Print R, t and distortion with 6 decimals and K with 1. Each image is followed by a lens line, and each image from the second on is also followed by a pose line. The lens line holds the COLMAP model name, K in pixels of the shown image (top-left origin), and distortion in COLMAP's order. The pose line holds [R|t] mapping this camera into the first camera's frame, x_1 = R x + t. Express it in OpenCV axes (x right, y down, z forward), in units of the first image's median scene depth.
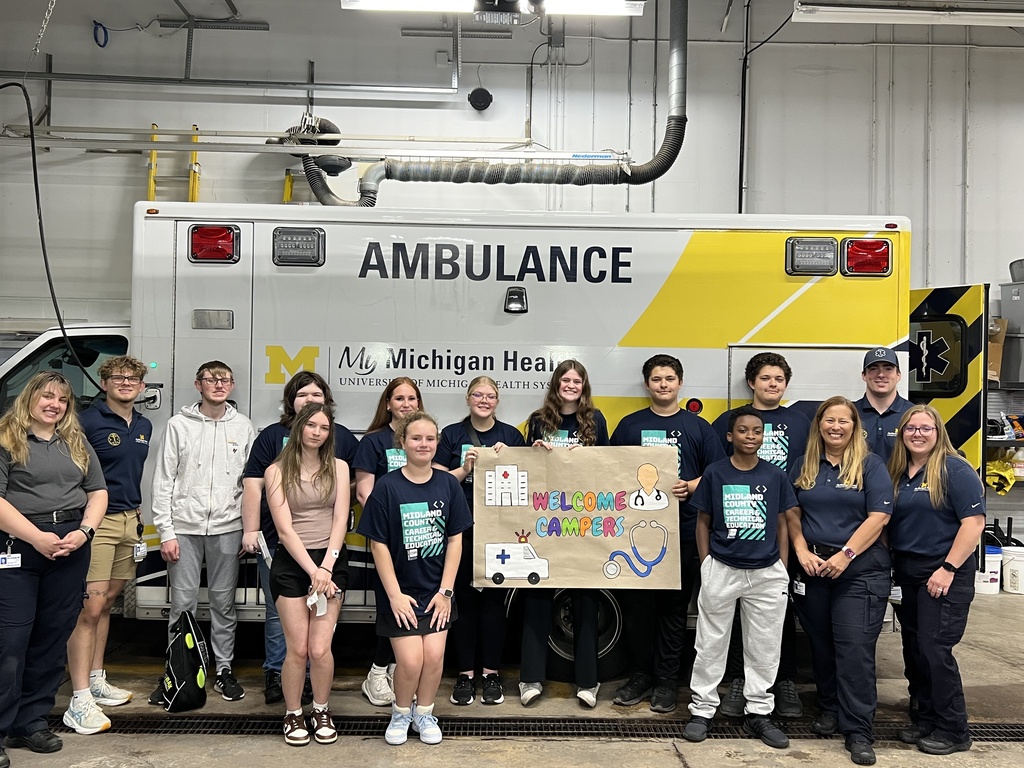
lens RADIAL K [[930.0, 0, 512.0], [0, 930.0, 384.0], [0, 0, 1]] dist [0.148588, -0.287472]
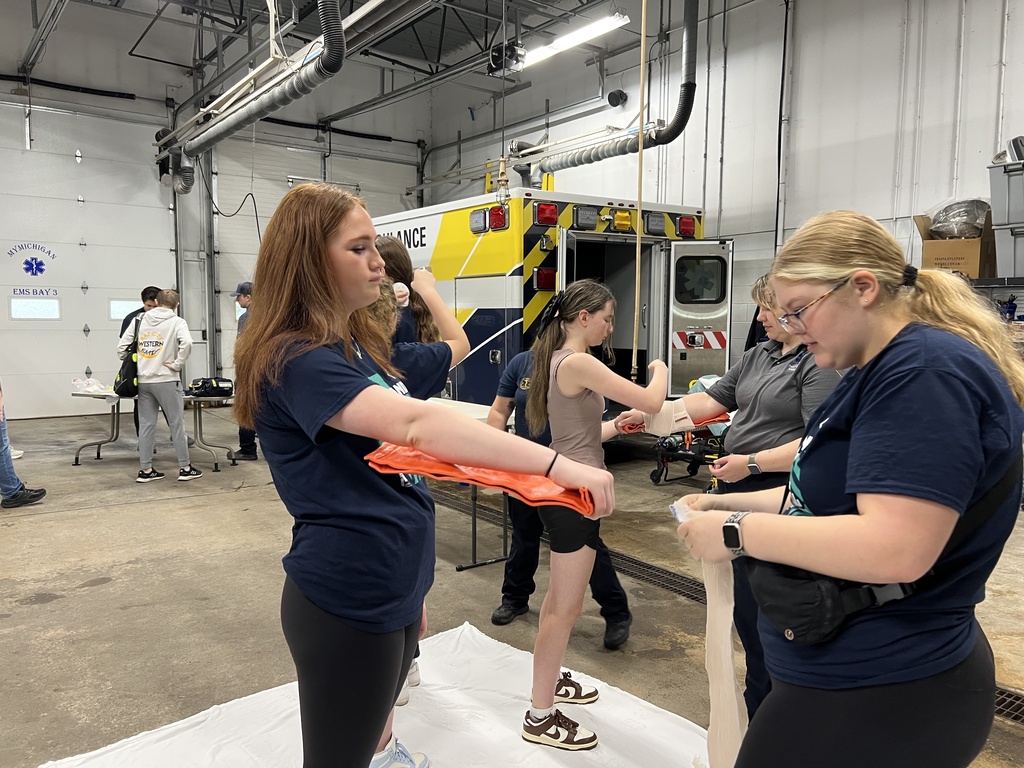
lens RADIAL K [[764.7, 0, 512.0], [0, 764.7, 384.0], [0, 0, 1]] dist [0.042497, -0.049434]
pose [[0.569323, 0.064204, -0.819603, 1.454254], [0.036228, 0.994018, 0.103032, 0.011299], [0.821316, -0.088351, 0.563591, 0.267083]]
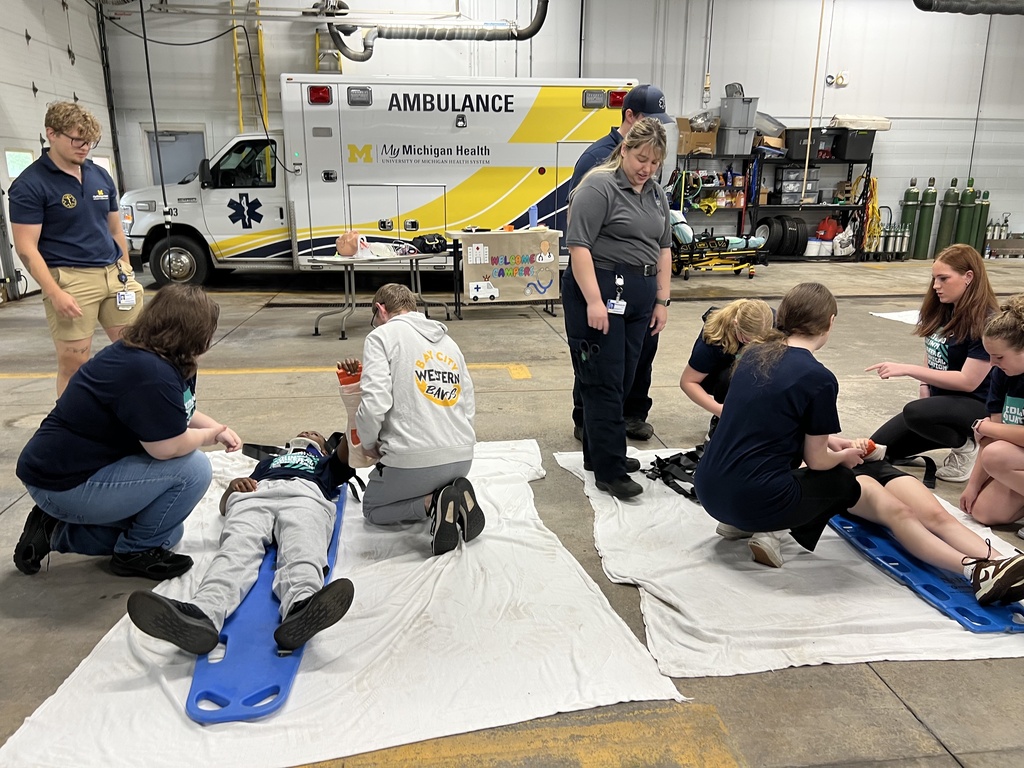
lens RADIAL K [[775.5, 0, 512.0], [0, 775.5, 384.0], [0, 0, 1]] dist [0.040418, -0.041352]
pose [[0.995217, -0.039839, 0.089193, -0.063636], [0.012924, 0.958731, 0.284019, -0.016008], [-0.096827, -0.281508, 0.954661, -0.913746]]
